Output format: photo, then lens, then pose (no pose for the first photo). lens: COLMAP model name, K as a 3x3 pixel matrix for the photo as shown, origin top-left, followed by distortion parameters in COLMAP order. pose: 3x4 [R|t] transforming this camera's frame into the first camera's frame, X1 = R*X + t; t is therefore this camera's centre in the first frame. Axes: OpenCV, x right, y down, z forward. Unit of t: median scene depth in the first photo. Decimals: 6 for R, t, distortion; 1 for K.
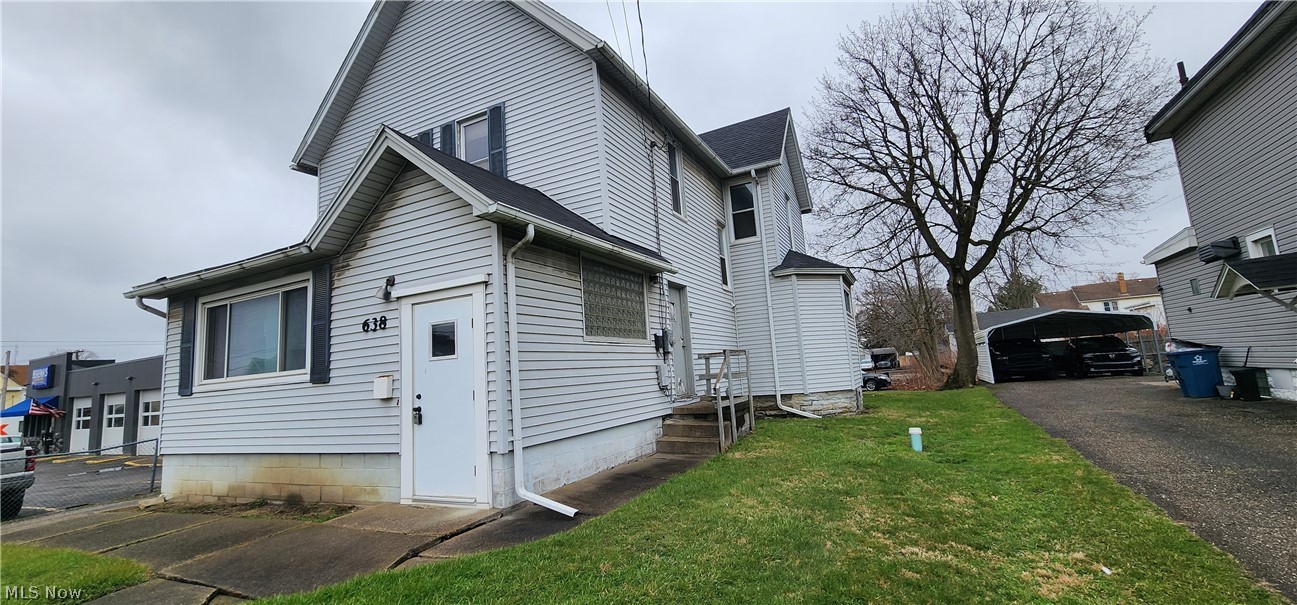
lens RADIAL K [[534.5, 0, 641.7], [0, 534.5, 302.7], [0, 0, 1]] dist [0.000890, -0.000101]
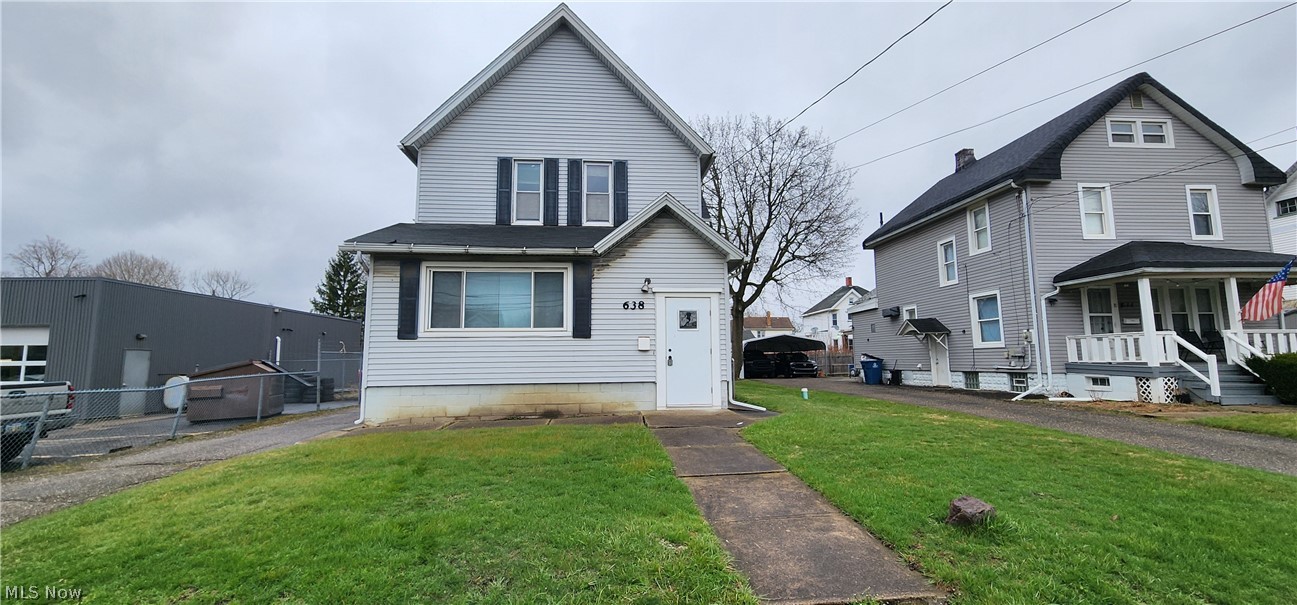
lens RADIAL K [[533.7, 0, 645.8], [0, 533.7, 306.3], [0, 0, 1]] dist [0.002777, 0.000072]
pose [[0.845120, 0.117398, 0.521526, -1.241943], [-0.121587, 0.992232, -0.026327, 0.077046], [-0.520565, -0.041161, 0.852829, -0.398924]]
